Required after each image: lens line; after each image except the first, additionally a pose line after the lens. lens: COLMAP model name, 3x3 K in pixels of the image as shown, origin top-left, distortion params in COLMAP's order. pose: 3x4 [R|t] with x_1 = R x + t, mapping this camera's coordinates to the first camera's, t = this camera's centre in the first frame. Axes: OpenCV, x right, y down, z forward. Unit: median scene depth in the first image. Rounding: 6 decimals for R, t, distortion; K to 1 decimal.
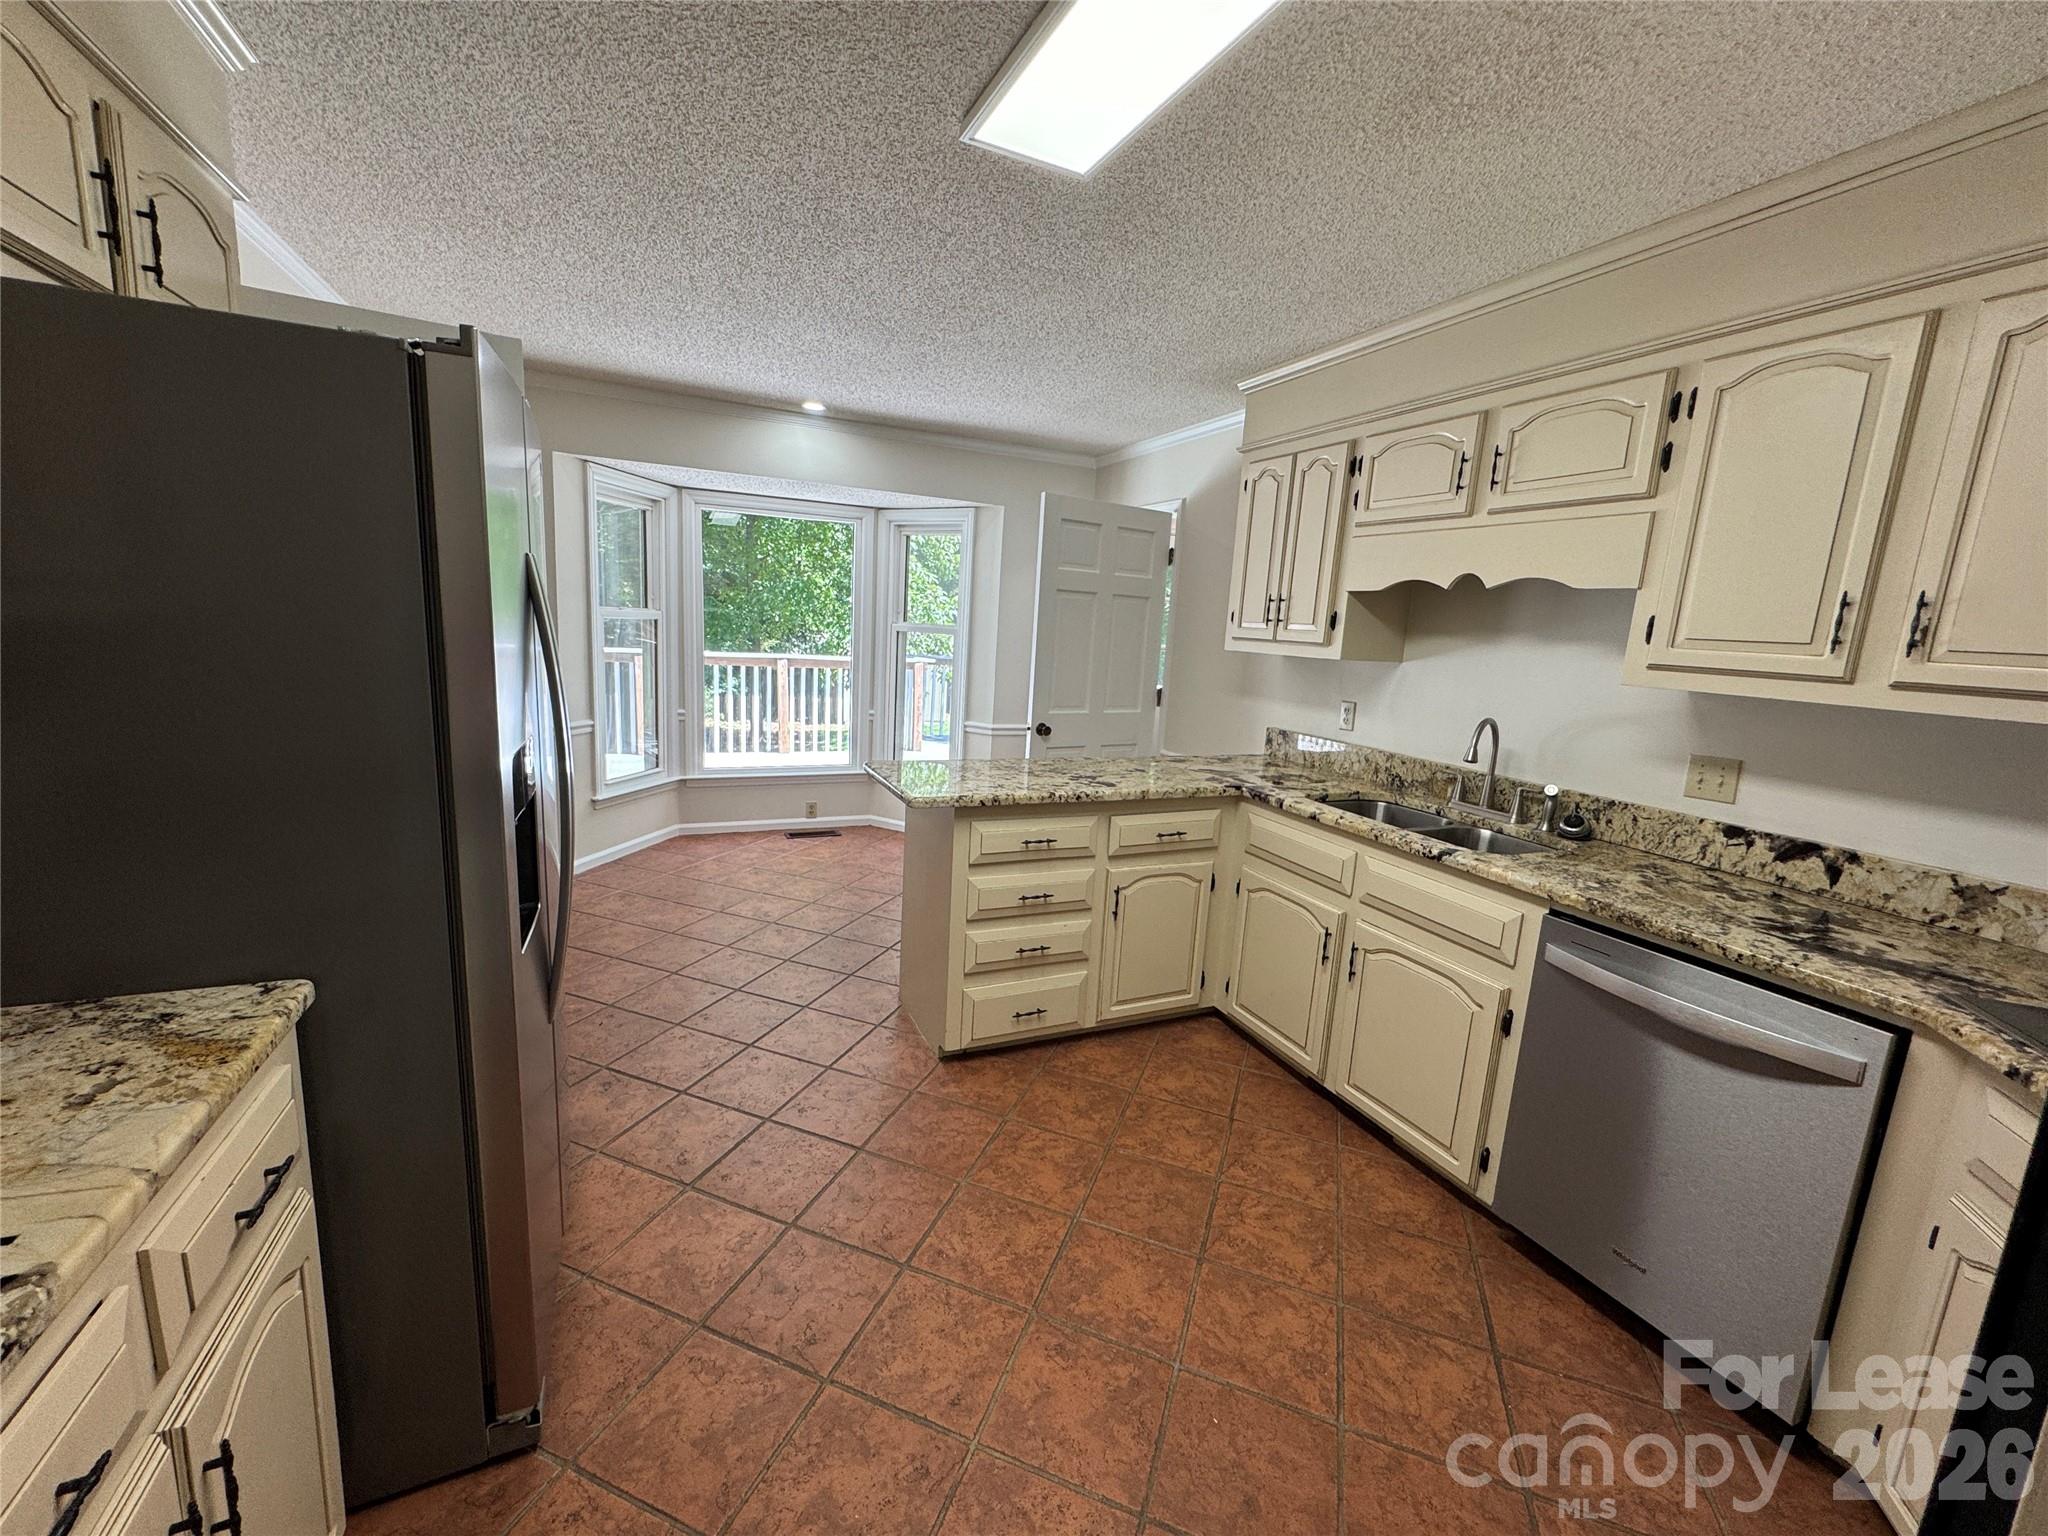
lens RADIAL K [[820.4, 0, 1022.6], [0, 820.4, 761.1], [0, 0, 1]] dist [0.000450, -0.000111]
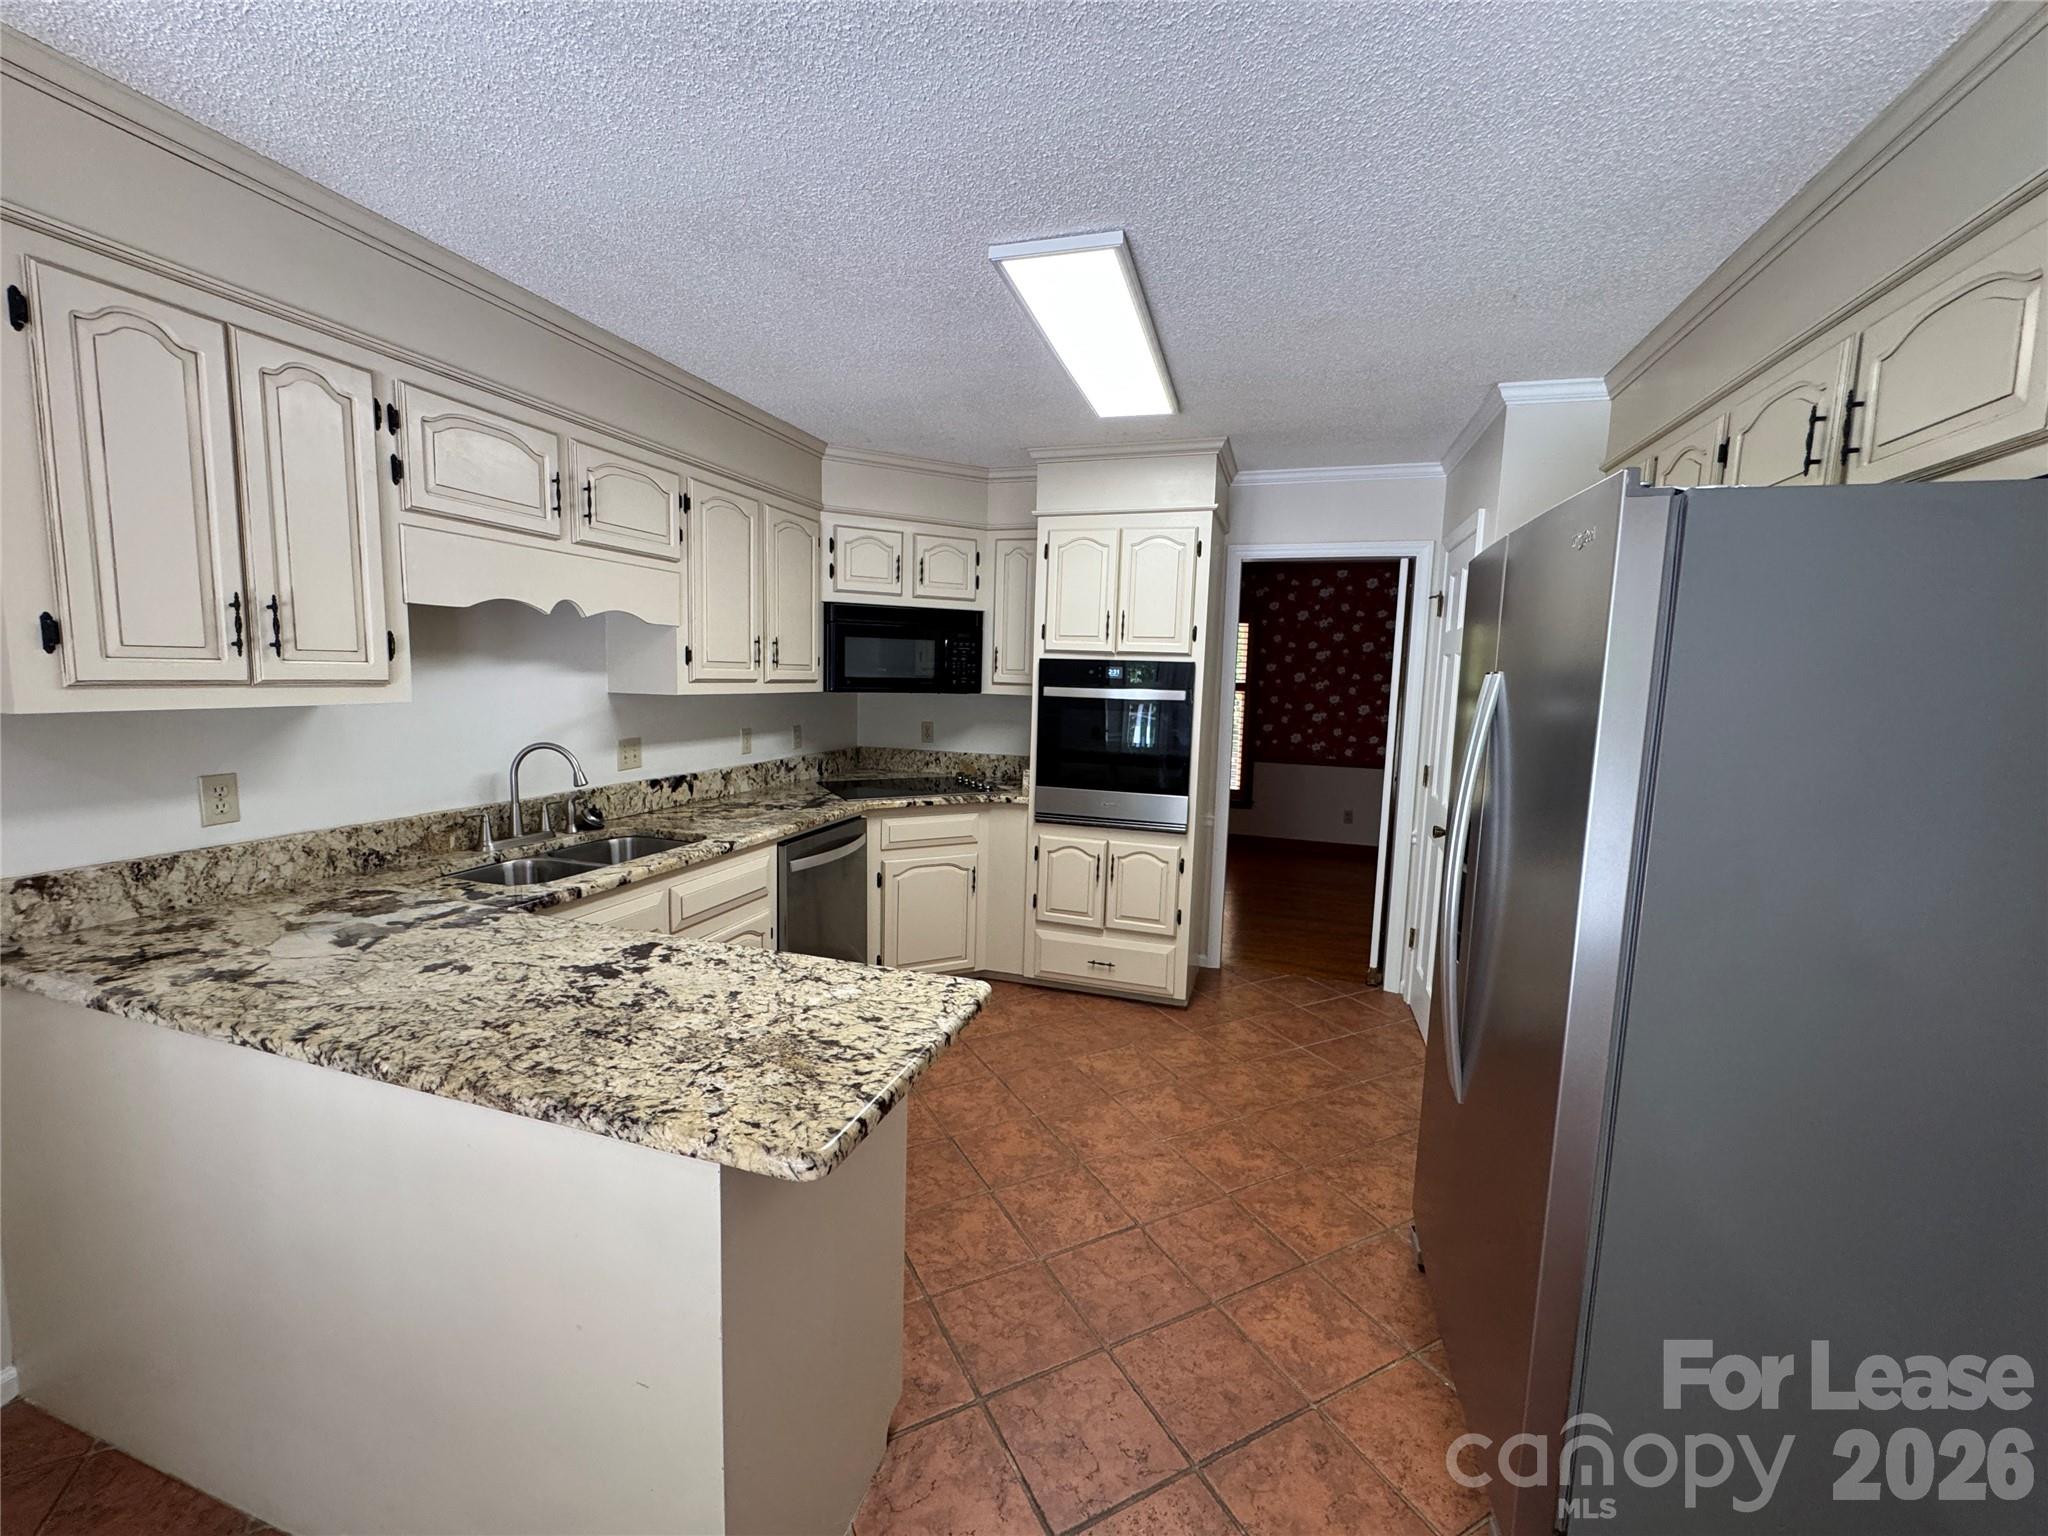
lens RADIAL K [[823.3, 0, 1016.7], [0, 823.3, 765.9], [0, 0, 1]] dist [-0.002699, -0.000151]
pose [[-0.735747, -0.153992, 0.659517, -0.622939], [0.046681, 0.959960, 0.276220, -0.332928], [-0.675645, 0.234015, -0.699100, 1.602354]]
